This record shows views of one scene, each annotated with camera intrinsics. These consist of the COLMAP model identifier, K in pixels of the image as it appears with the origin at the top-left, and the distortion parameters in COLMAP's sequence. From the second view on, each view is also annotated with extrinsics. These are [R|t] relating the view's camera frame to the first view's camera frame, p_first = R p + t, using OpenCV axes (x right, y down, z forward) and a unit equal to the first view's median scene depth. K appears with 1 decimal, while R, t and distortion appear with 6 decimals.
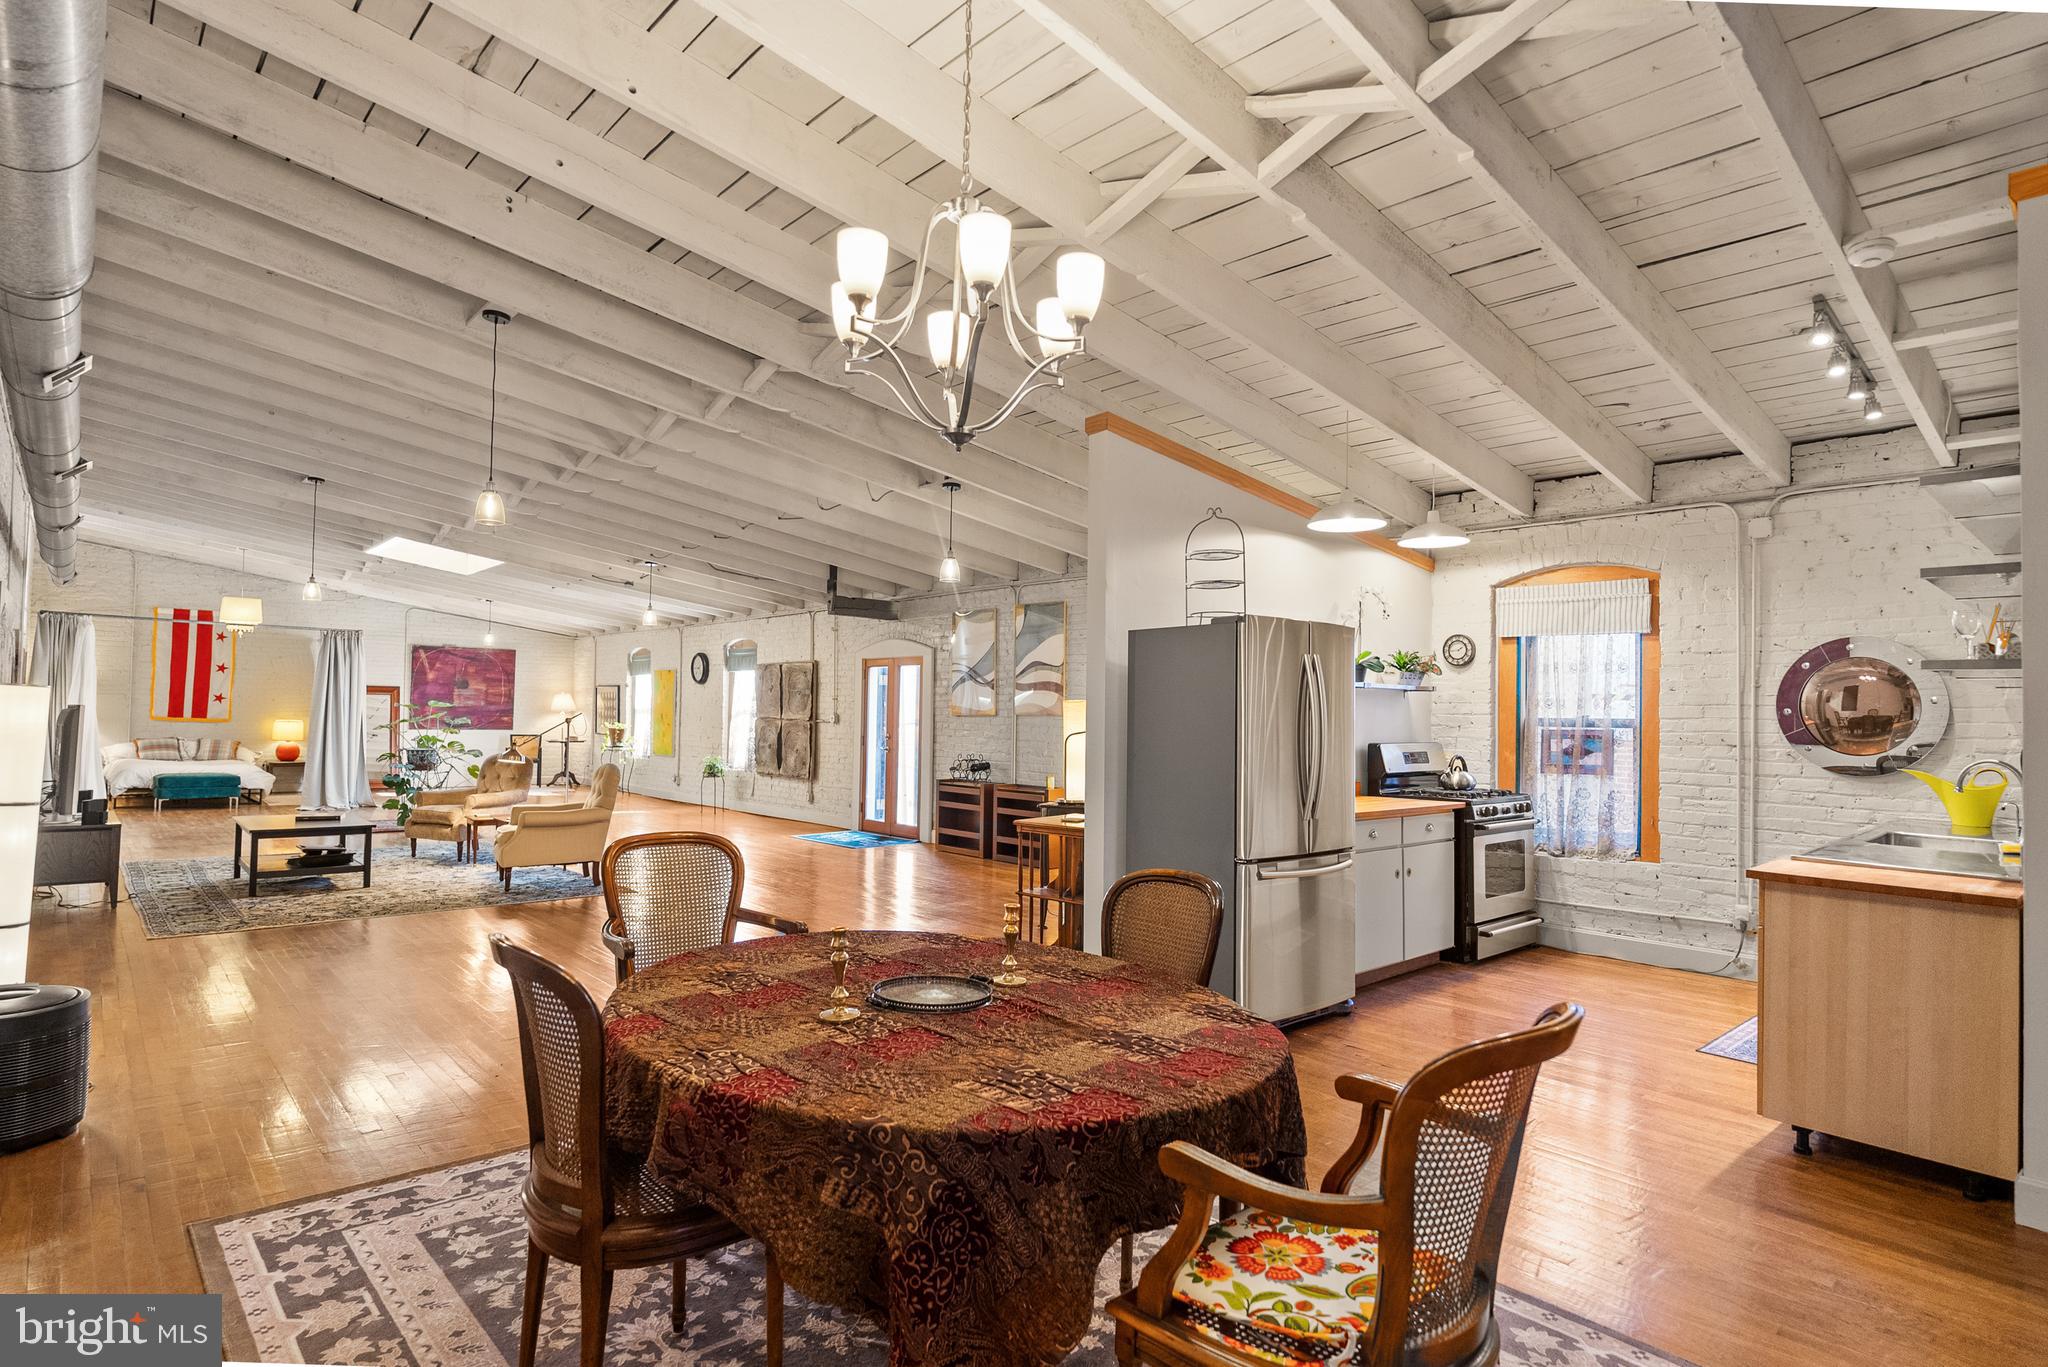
lens RADIAL K [[1093.0, 0, 1025.6], [0, 1093.0, 683.7], [0, 0, 1]] dist [-0.000494, -0.000119]
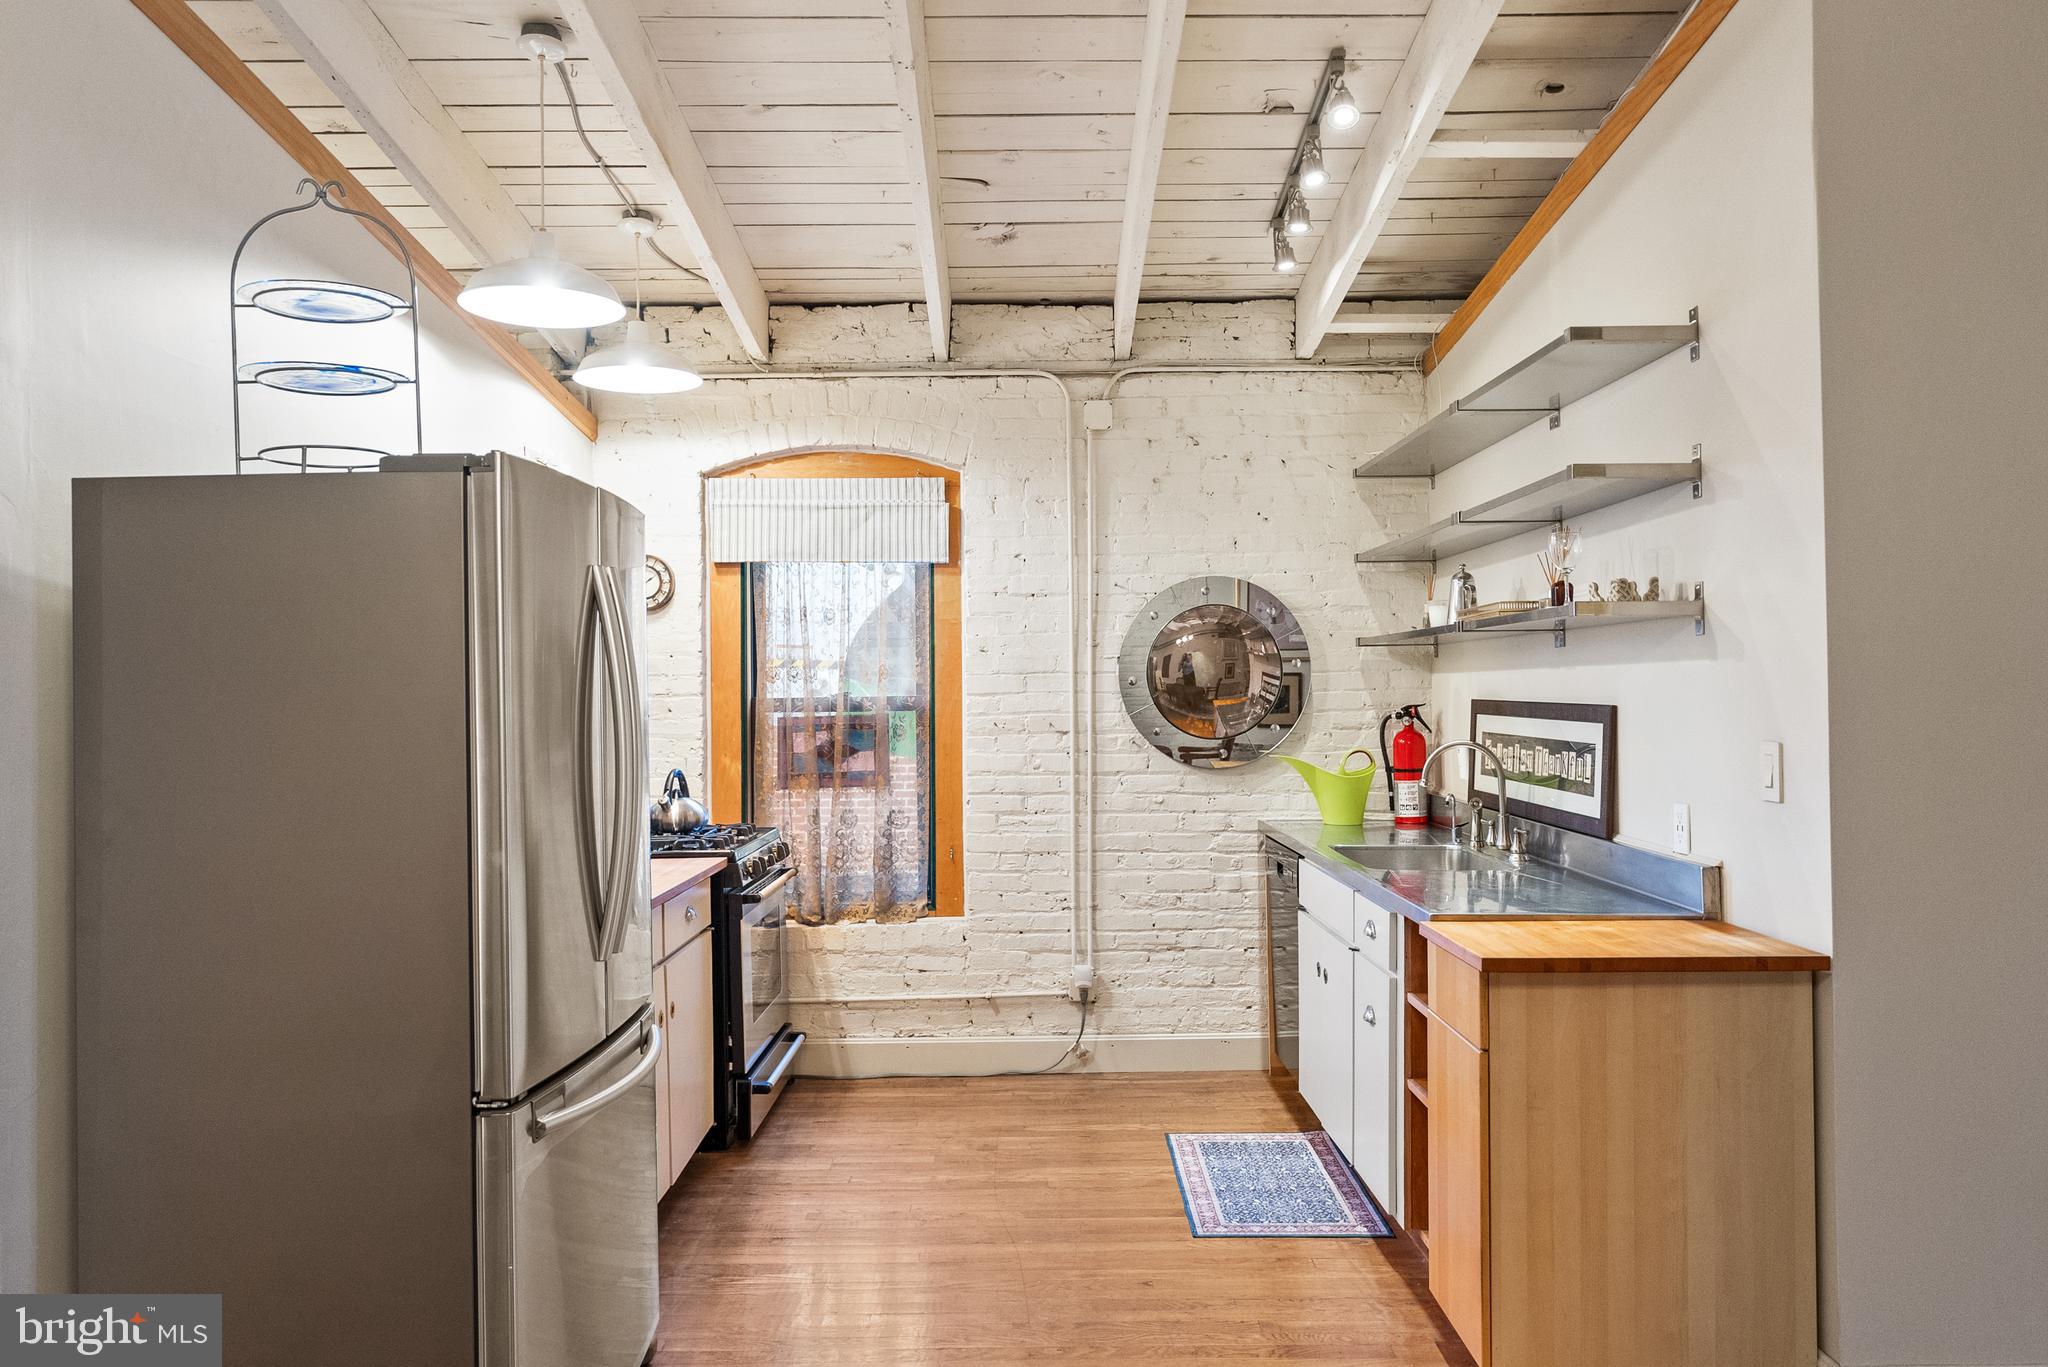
lens RADIAL K [[1446.7, 0, 1025.0], [0, 1446.7, 669.1], [0, 0, 1]] dist [-0.004130, -0.001746]
pose [[0.662515, -0.012086, 0.748951, -0.041381], [0.001362, 0.999888, 0.014931, 0.003804], [-0.749047, -0.008872, 0.662457, 0.410319]]
